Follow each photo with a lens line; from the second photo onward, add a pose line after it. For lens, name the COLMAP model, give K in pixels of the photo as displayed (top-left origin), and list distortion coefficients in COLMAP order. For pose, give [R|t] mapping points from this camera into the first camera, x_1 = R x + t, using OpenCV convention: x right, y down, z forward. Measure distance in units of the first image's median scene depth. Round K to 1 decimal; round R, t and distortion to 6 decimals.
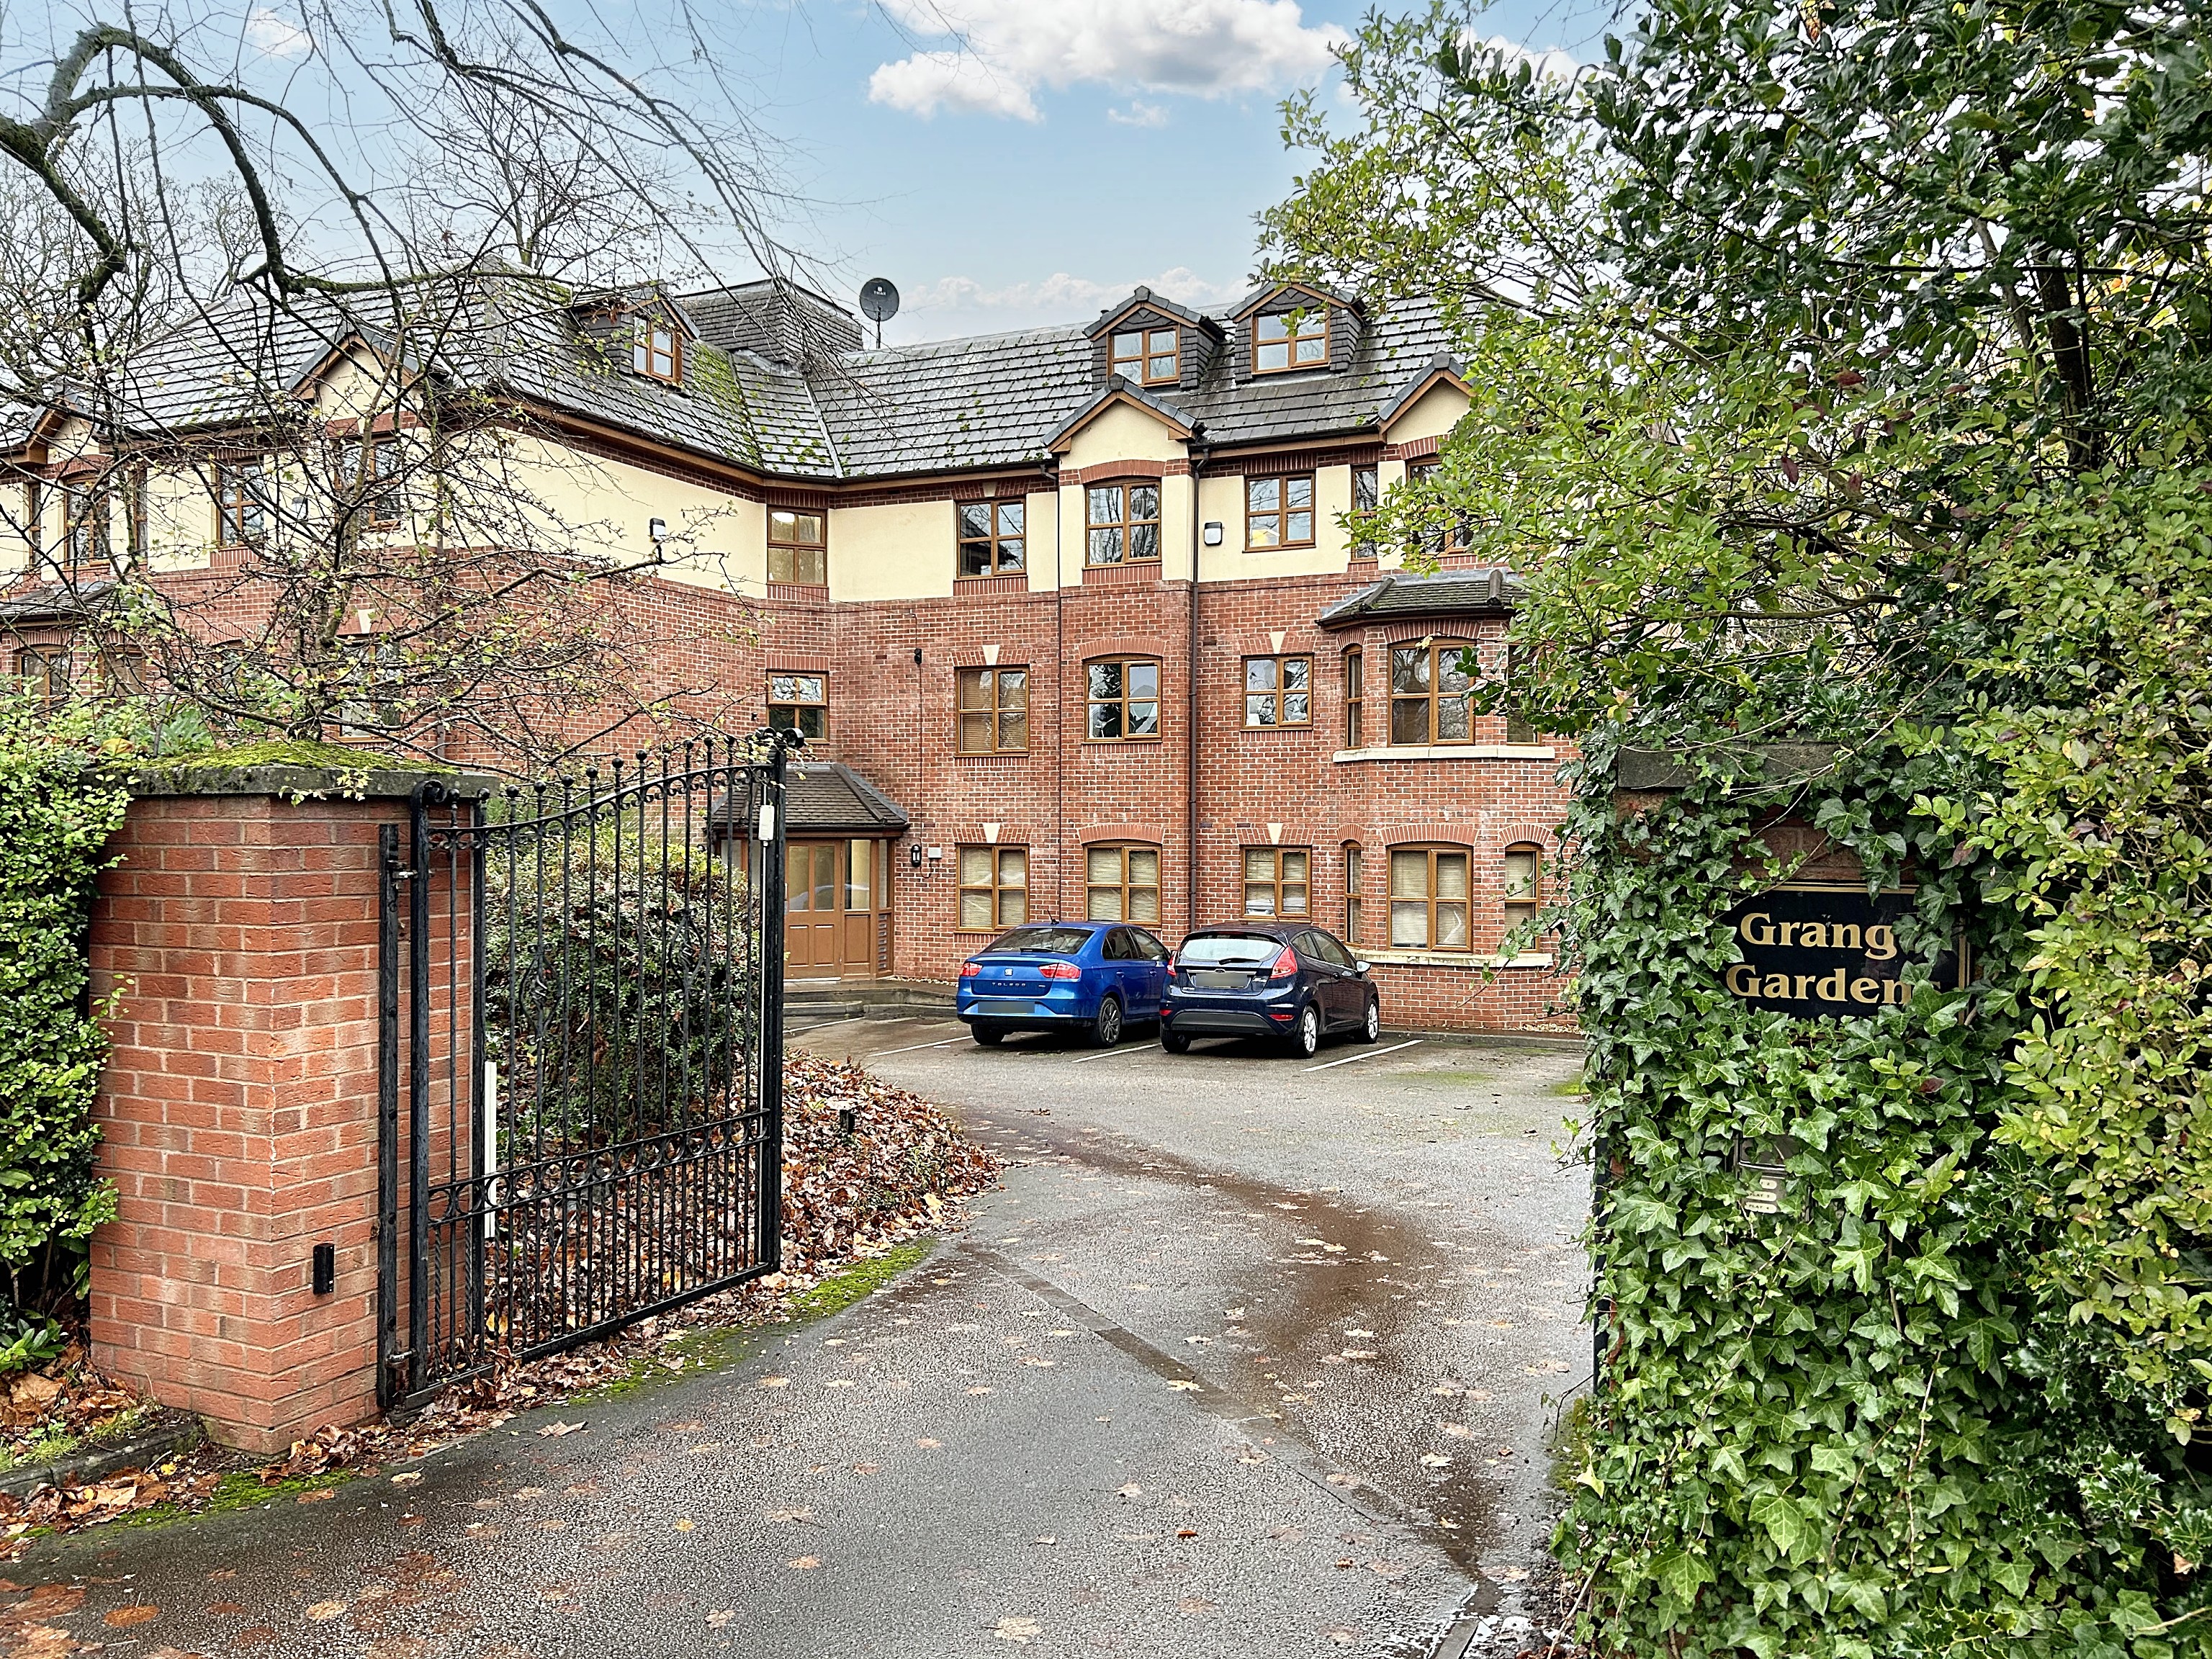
lens RADIAL K [[1674.7, 0, 1092.9], [0, 1674.7, 840.6], [0, 0, 1]] dist [0.040636, -0.047310]
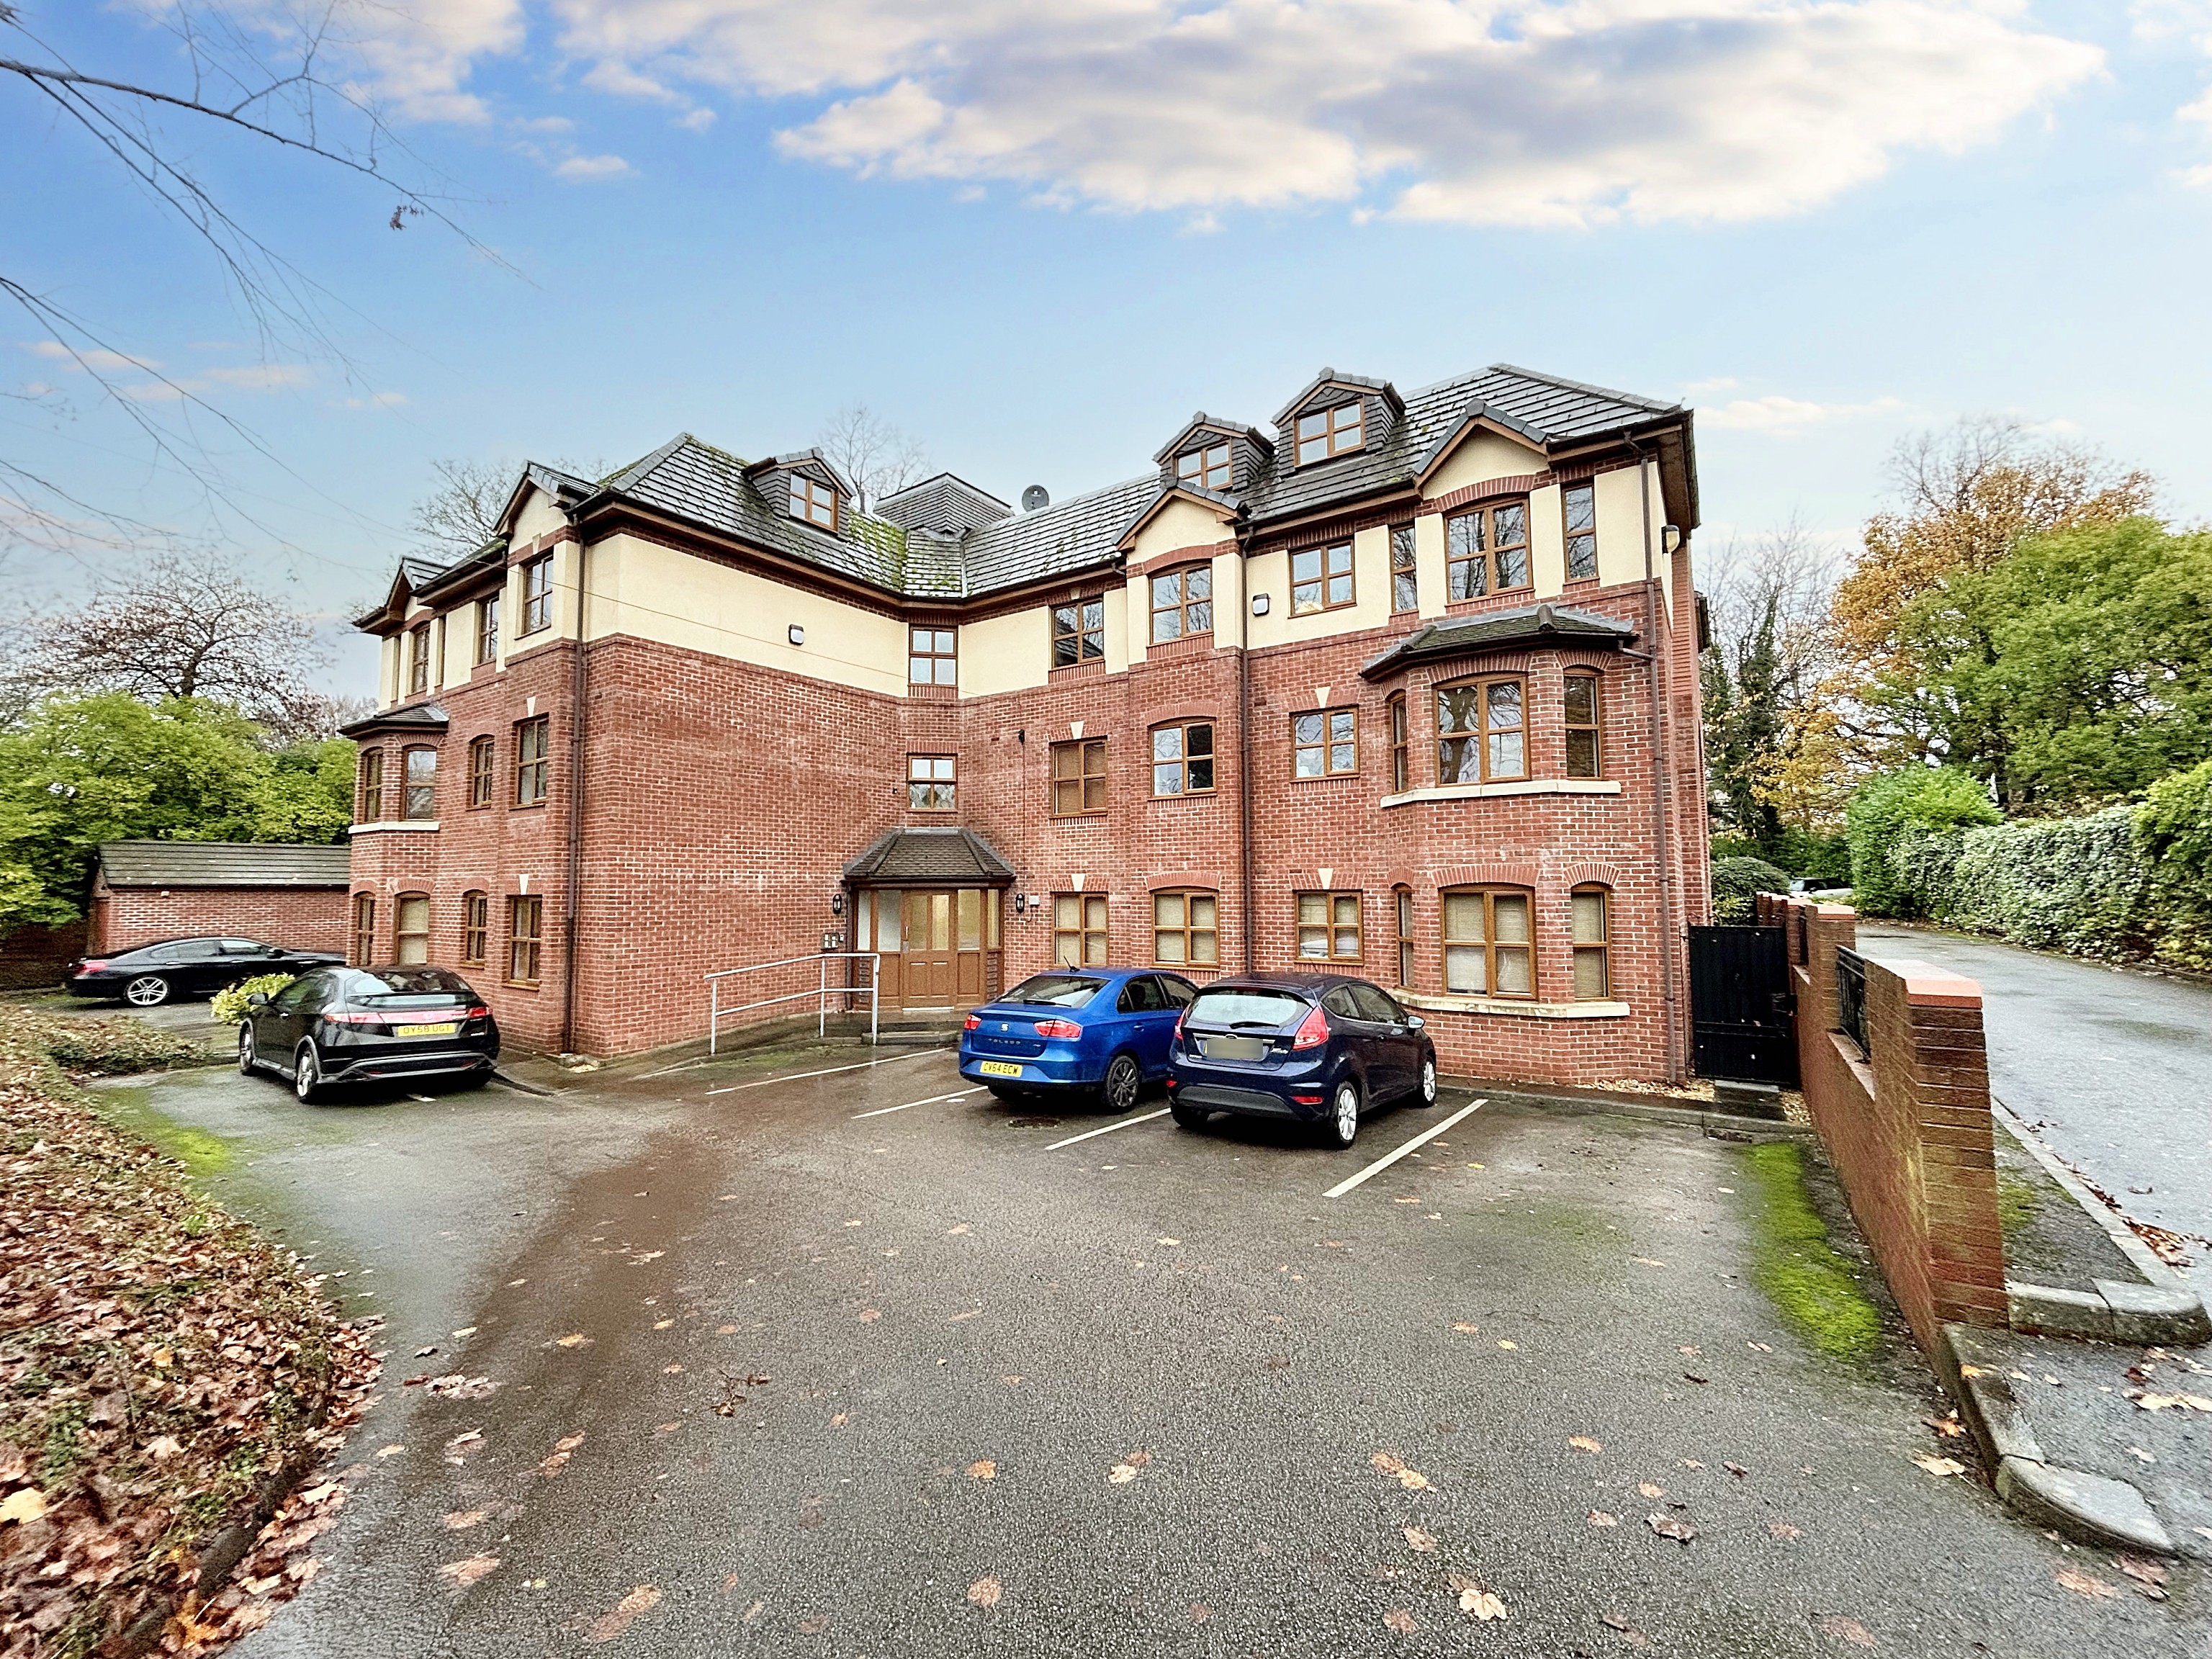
lens RADIAL K [[895.8, 0, 1099.6], [0, 895.8, 825.8], [0, 0, 1]] dist [0.000463, -0.000544]
pose [[0.982474, -0.022303, -0.185059, 0.114482], [0.007182, 0.996608, -0.081982, 0.012057], [0.186260, 0.079216, 0.979302, 0.654171]]
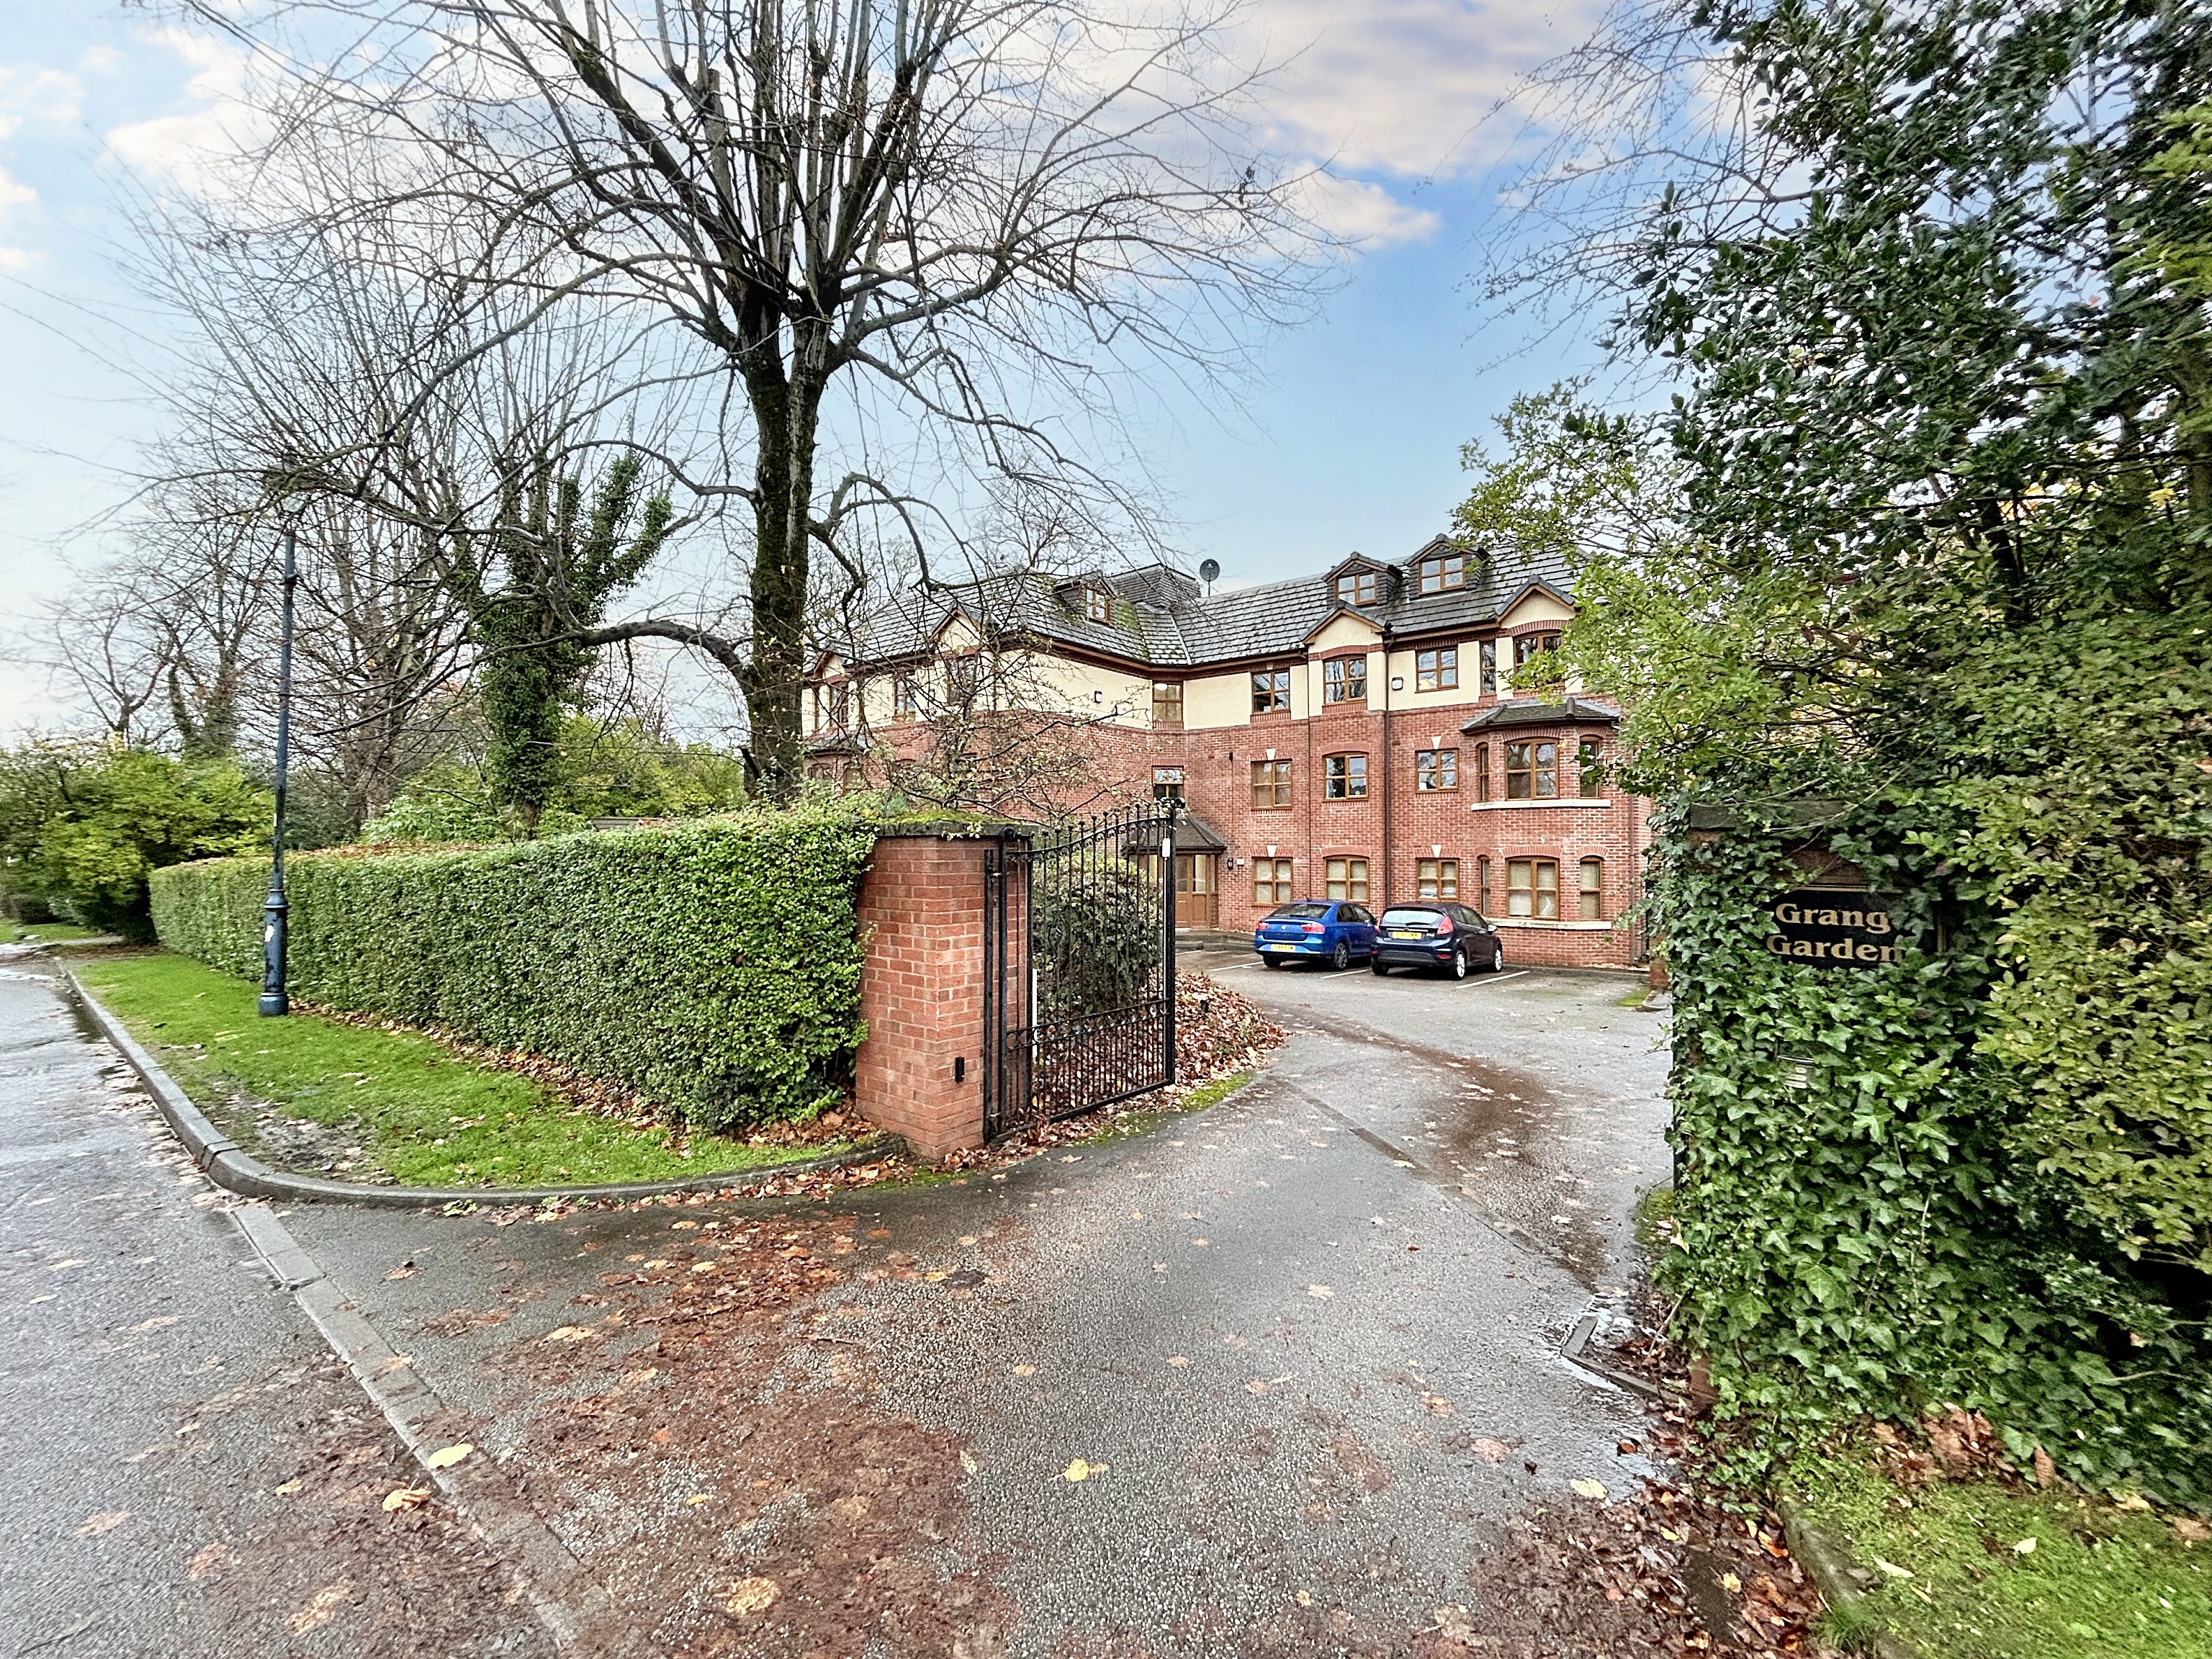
lens RADIAL K [[895.8, 0, 1095.0], [0, 895.8, 826.7], [0, 0, 1]] dist [0.000463, -0.000544]
pose [[0.969058, -0.008713, -0.246681, -0.010190], [0.001006, 0.999508, -0.031352, -0.001196], [0.246833, 0.030133, 0.968589, -0.003684]]
